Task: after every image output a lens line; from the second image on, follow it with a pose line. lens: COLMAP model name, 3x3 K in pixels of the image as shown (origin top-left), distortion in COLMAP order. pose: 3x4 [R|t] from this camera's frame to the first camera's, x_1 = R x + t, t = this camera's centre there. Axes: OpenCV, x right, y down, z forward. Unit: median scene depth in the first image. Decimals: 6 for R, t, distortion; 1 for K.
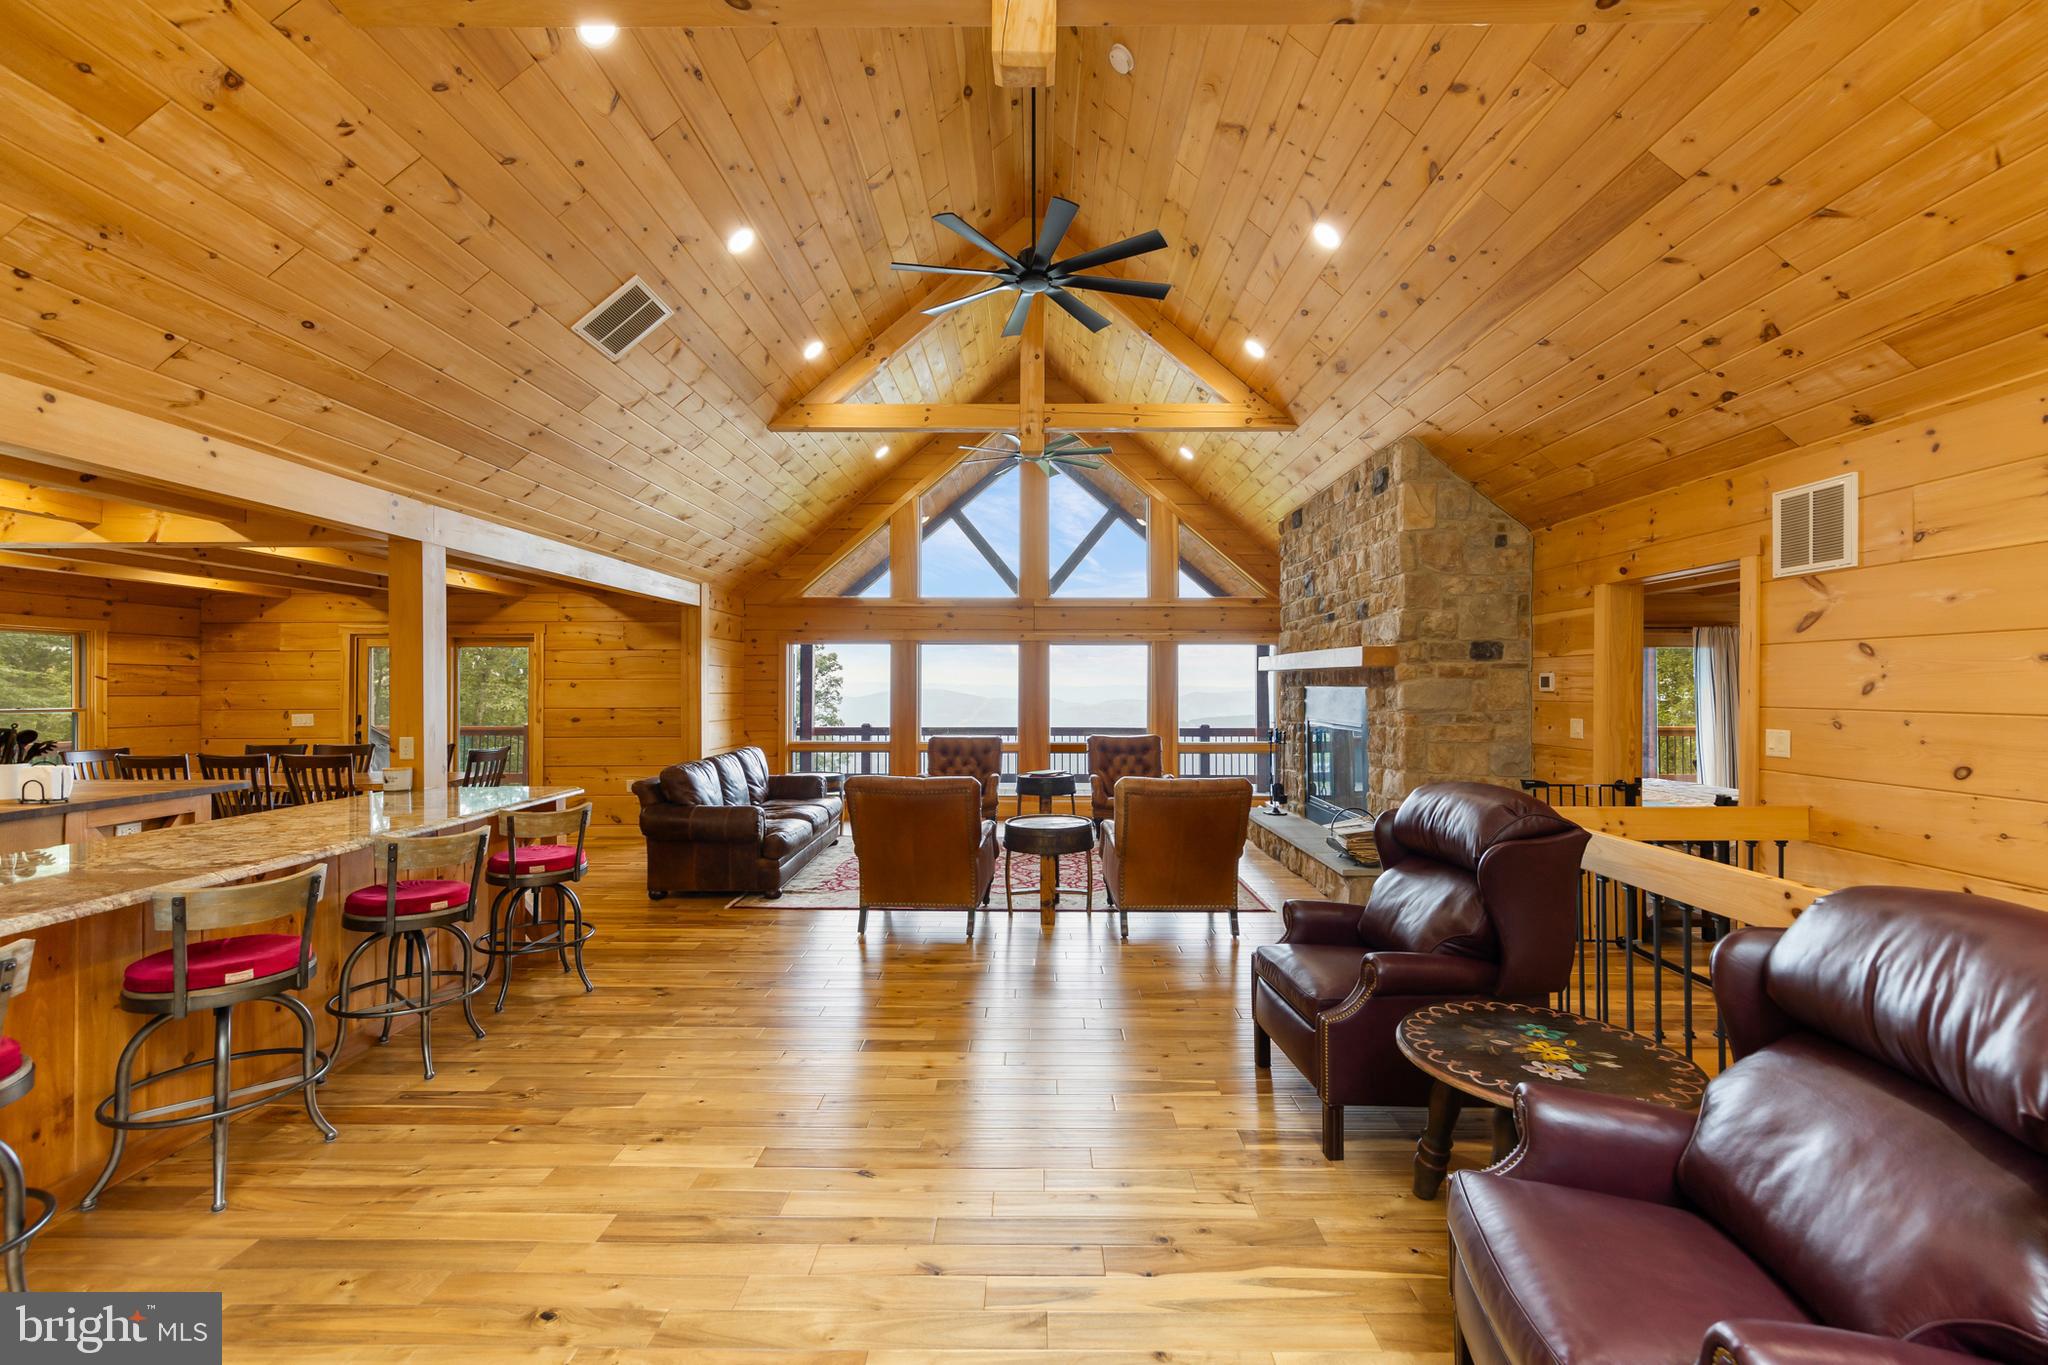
lens RADIAL K [[866.7, 0, 1028.1], [0, 866.7, 677.1], [0, 0, 1]] dist [0.009988, -0.000604]
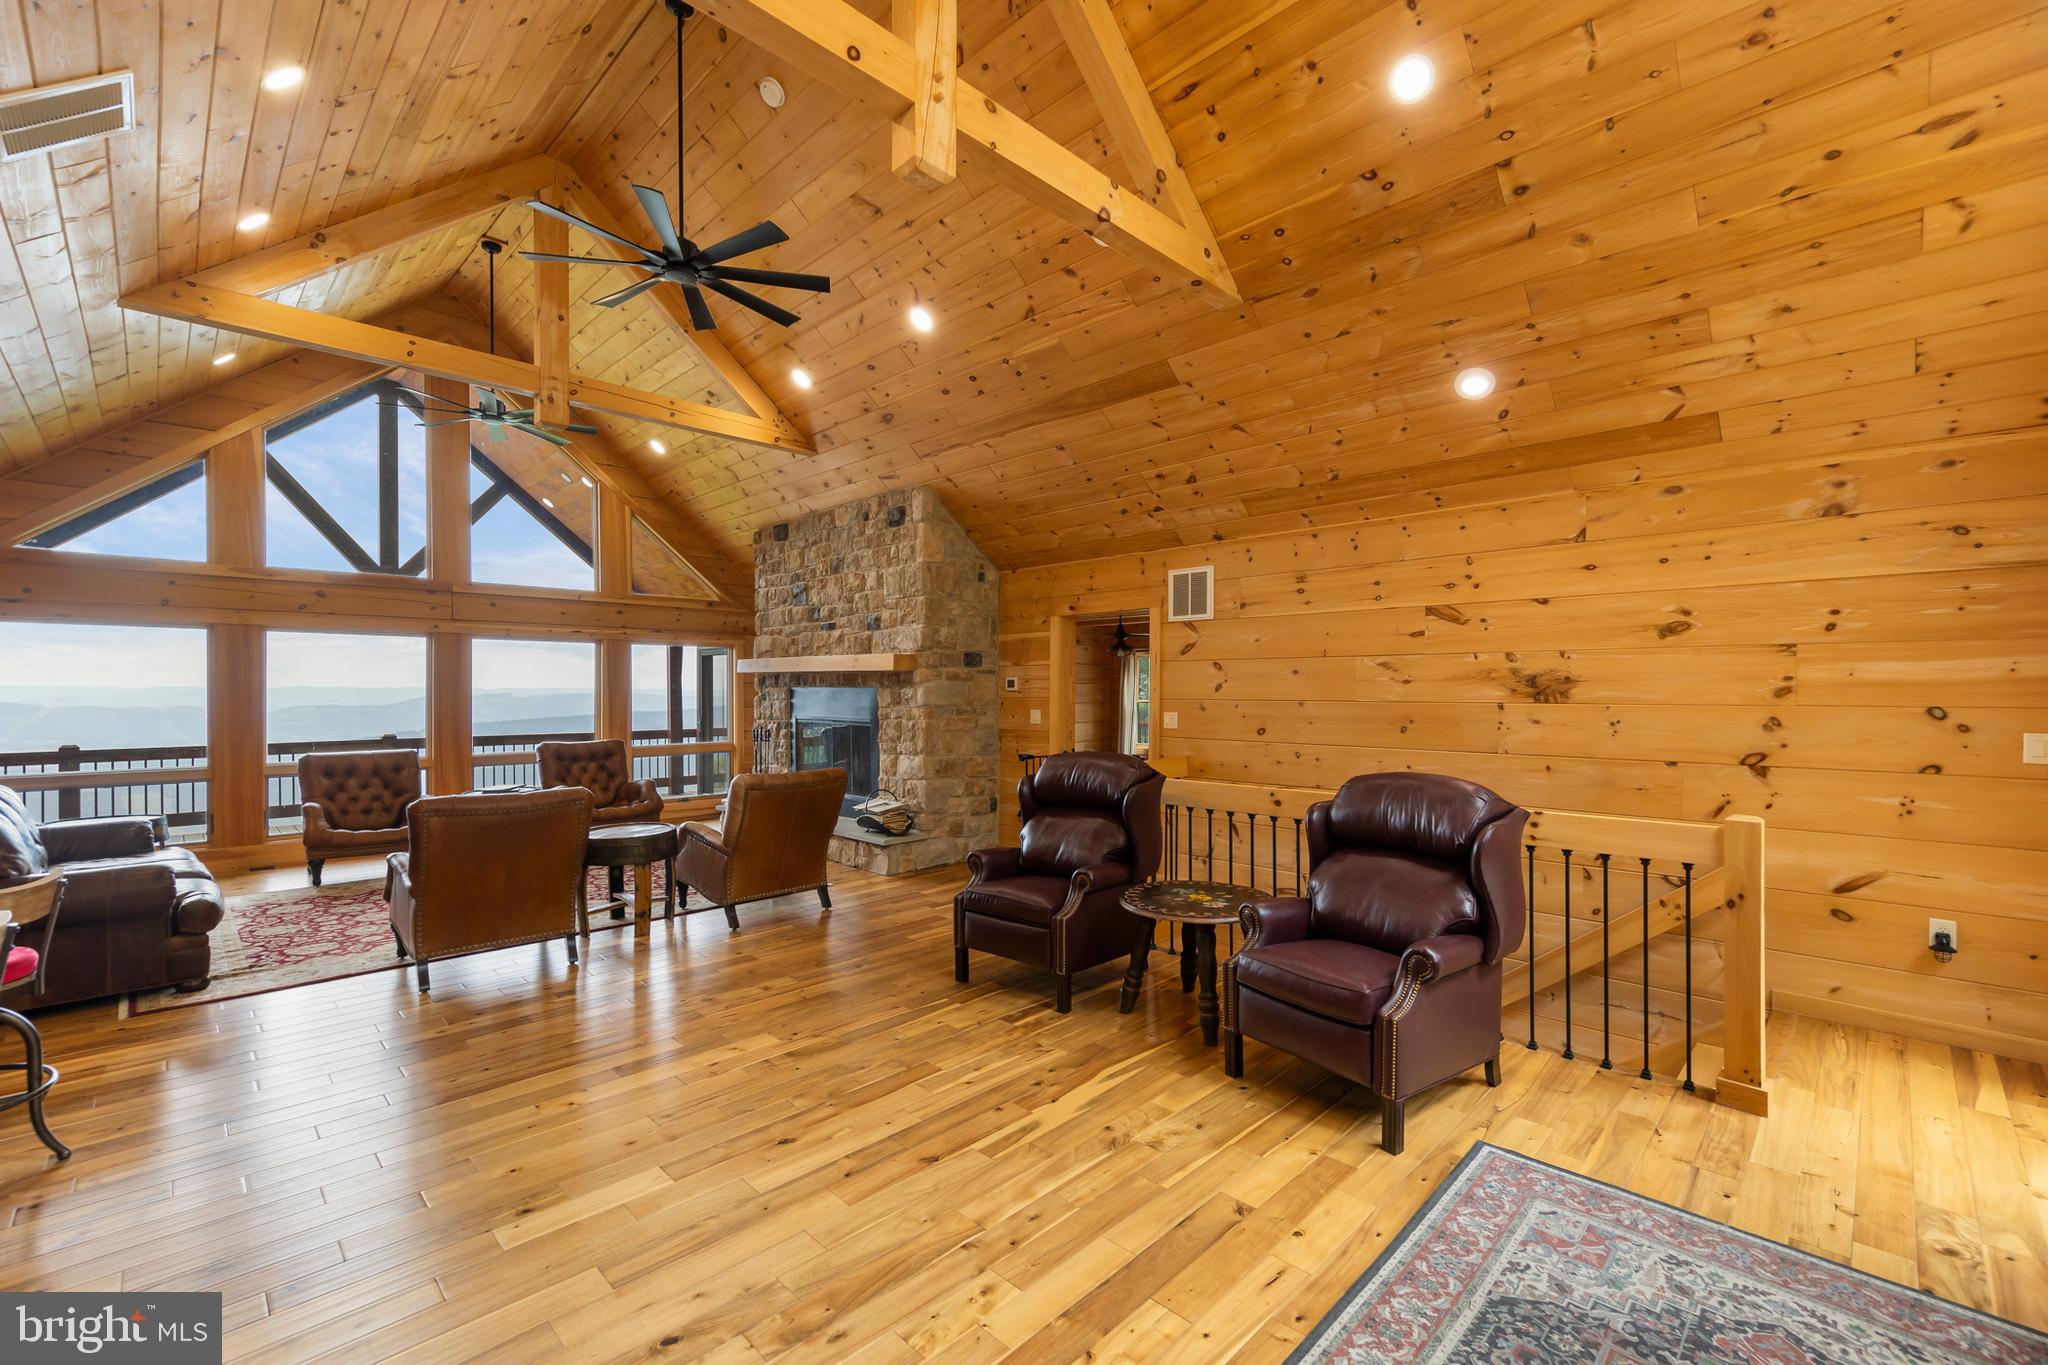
lens RADIAL K [[866.7, 0, 1044.5], [0, 866.7, 690.8], [0, 0, 1]] dist [0.009988, -0.000604]
pose [[0.688895, -0.003928, 0.724850, -0.342701], [-0.006170, 0.999917, 0.011282, 0.001134], [-0.724835, -0.012244, 0.688814, 0.018759]]
